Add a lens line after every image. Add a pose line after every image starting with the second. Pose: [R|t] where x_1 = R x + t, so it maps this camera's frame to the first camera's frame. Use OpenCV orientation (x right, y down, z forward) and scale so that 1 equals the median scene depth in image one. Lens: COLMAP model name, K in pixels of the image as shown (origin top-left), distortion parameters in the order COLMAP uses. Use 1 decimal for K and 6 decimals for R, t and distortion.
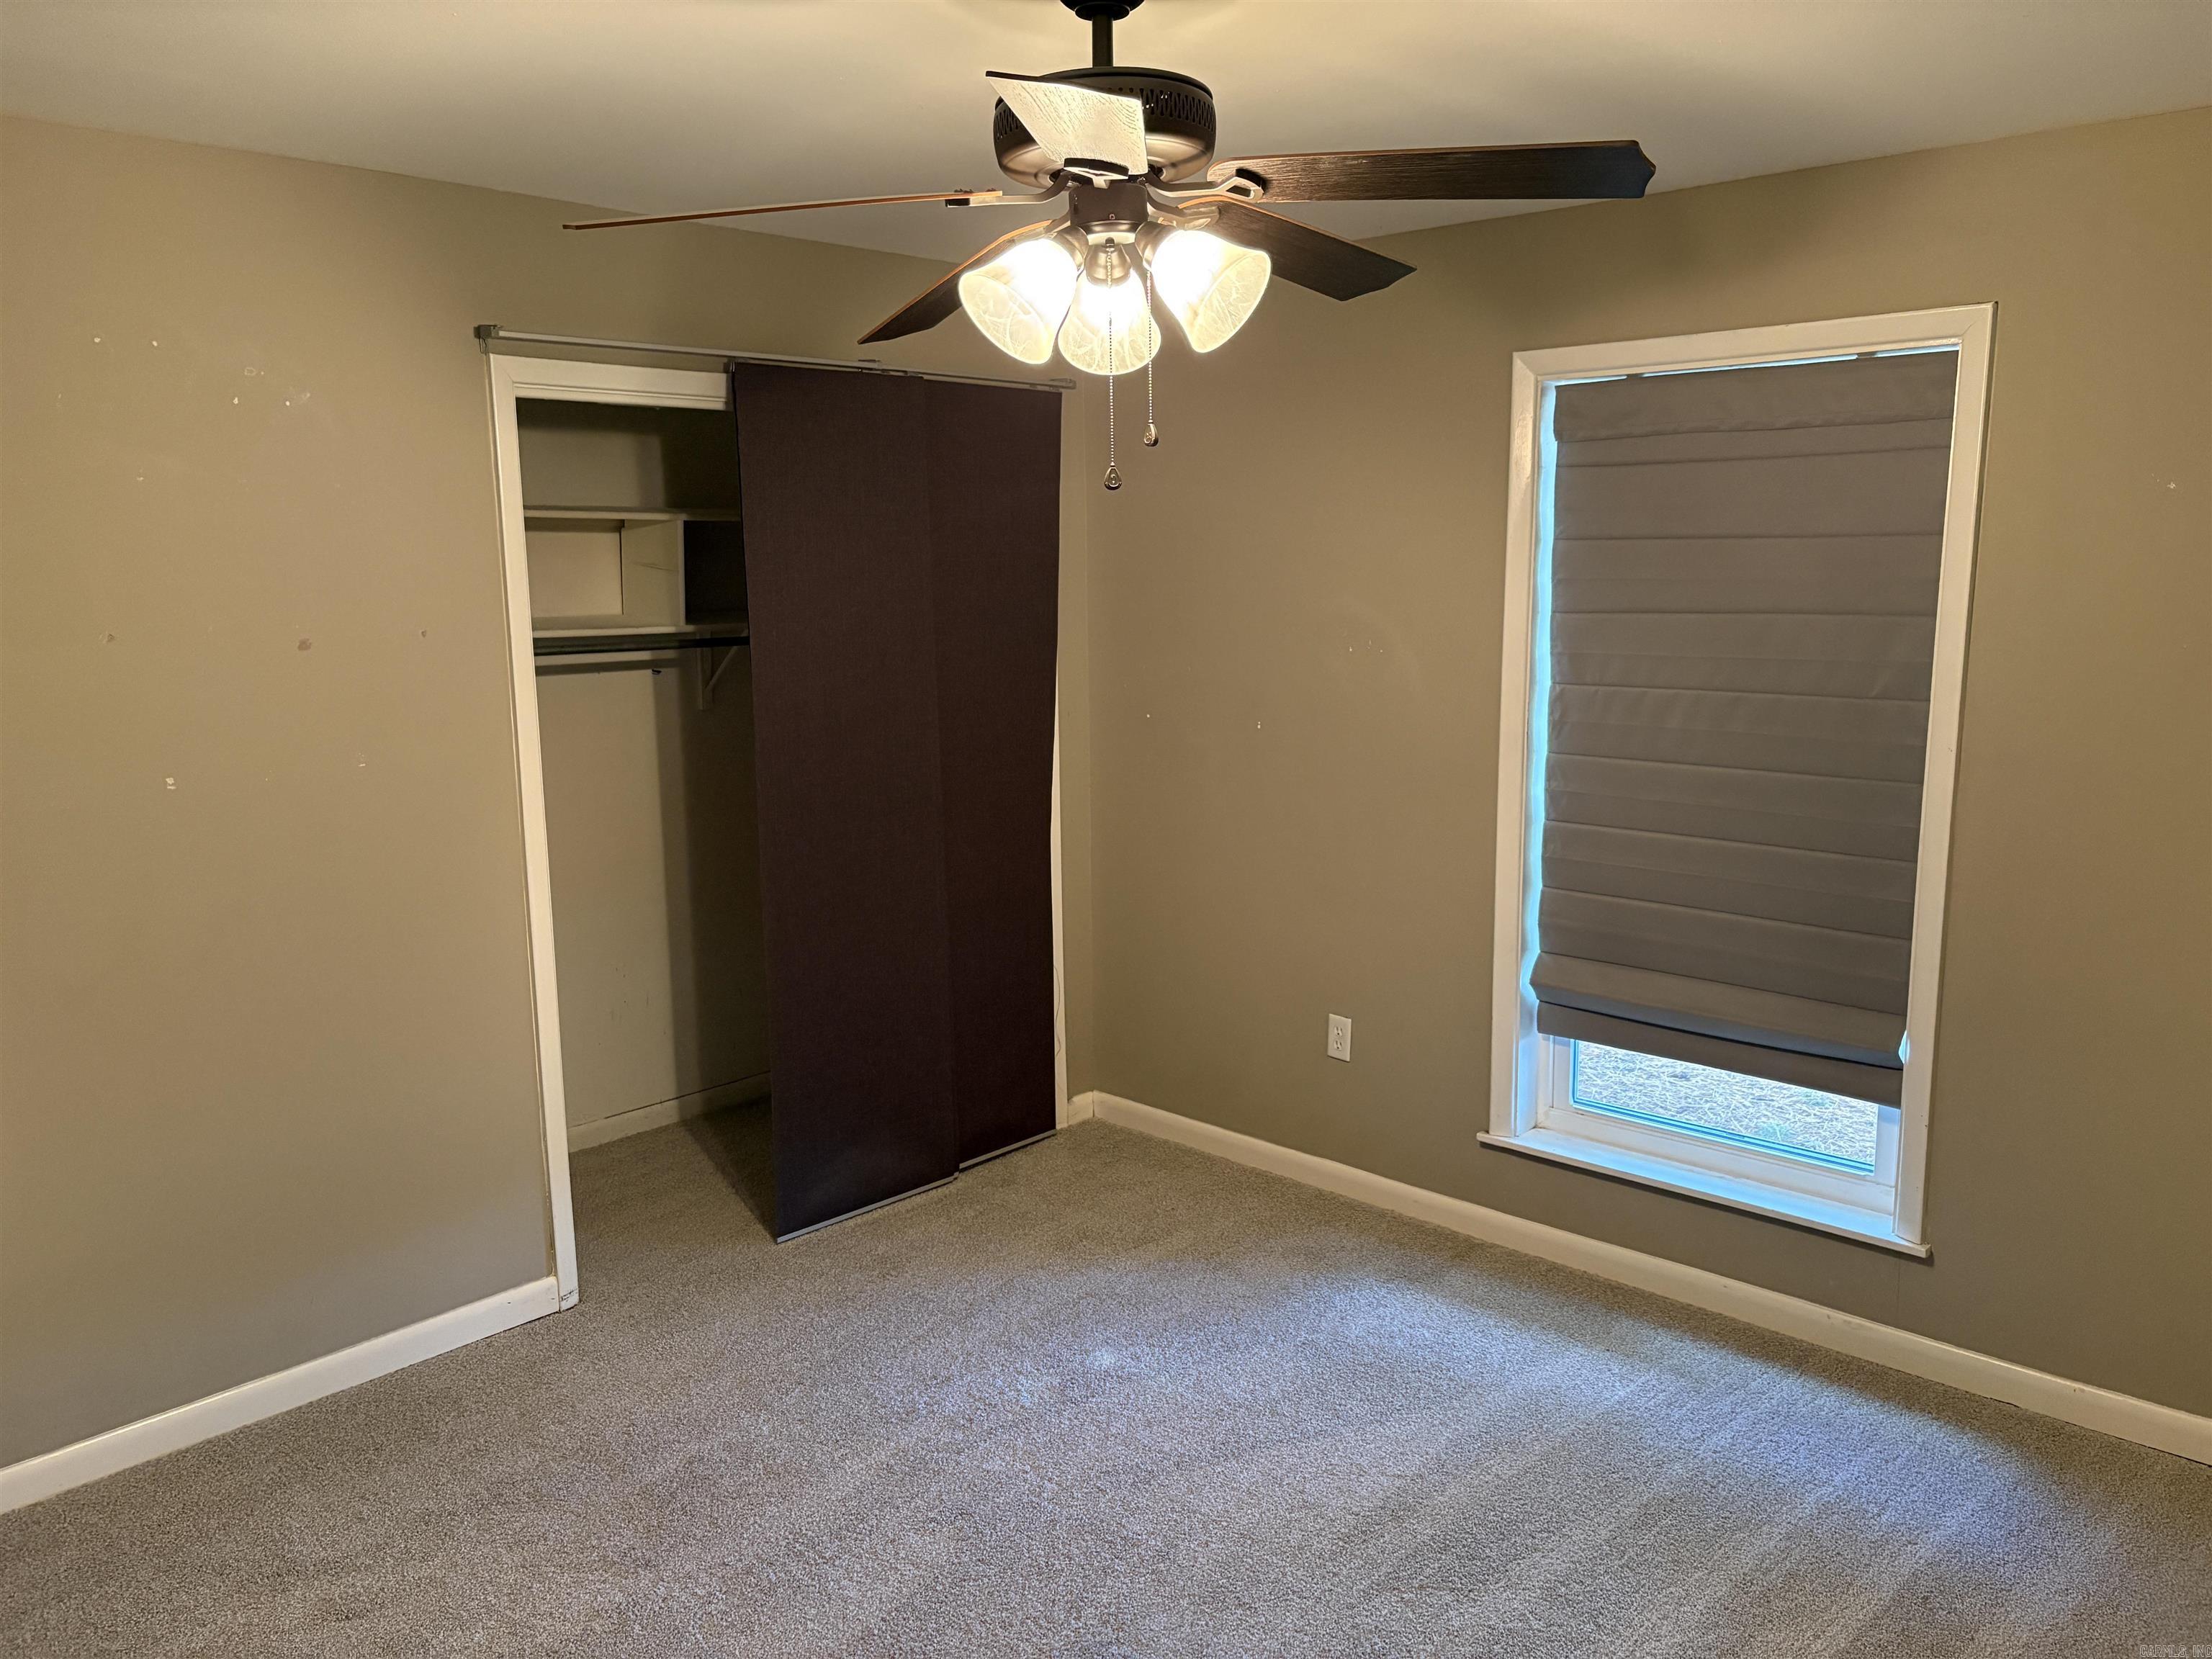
lens RADIAL K [[1701.8, 0, 1111.2], [0, 1701.8, 831.7], [0, 0, 1]] dist [0.081508, 0.001688]
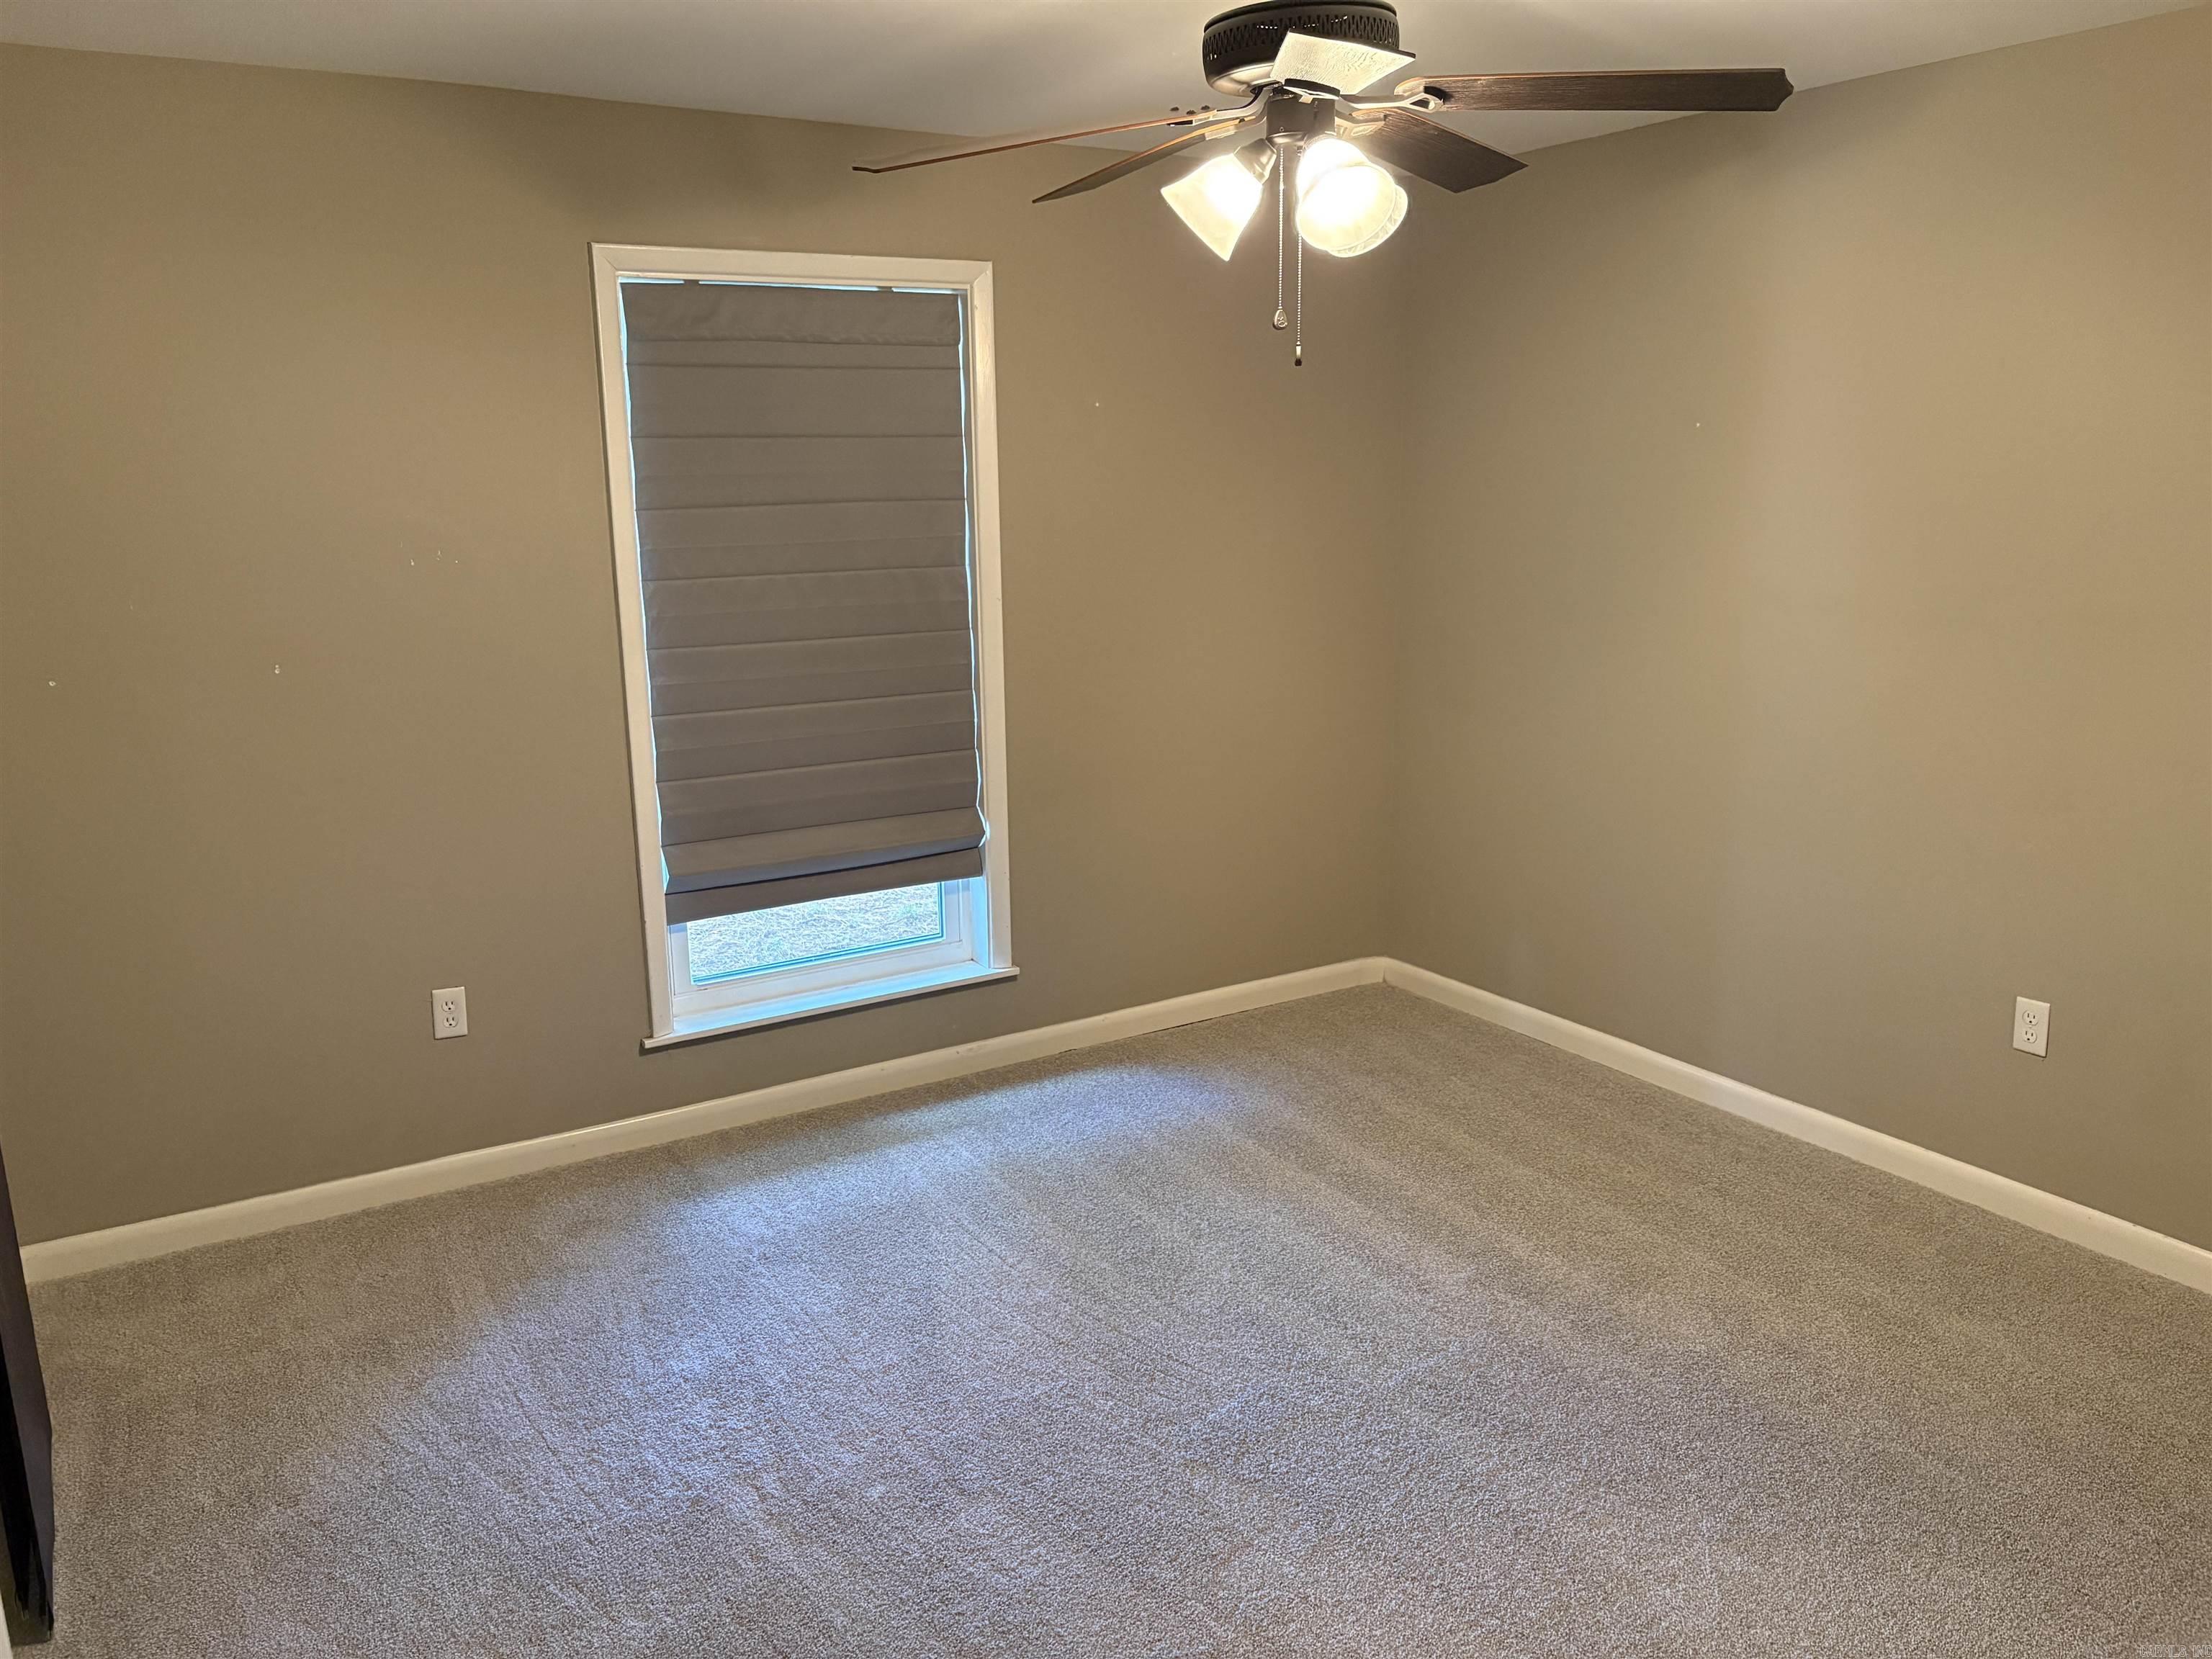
lens RADIAL K [[1701.8, 0, 1111.2], [0, 1701.8, 831.7], [0, 0, 1]] dist [0.081508, 0.001688]
pose [[0.286383, -0.211908, 0.934387, -0.682865], [0.176413, 0.970224, 0.165966, -0.066872], [-0.941734, 0.117308, 0.315239, 0.463009]]
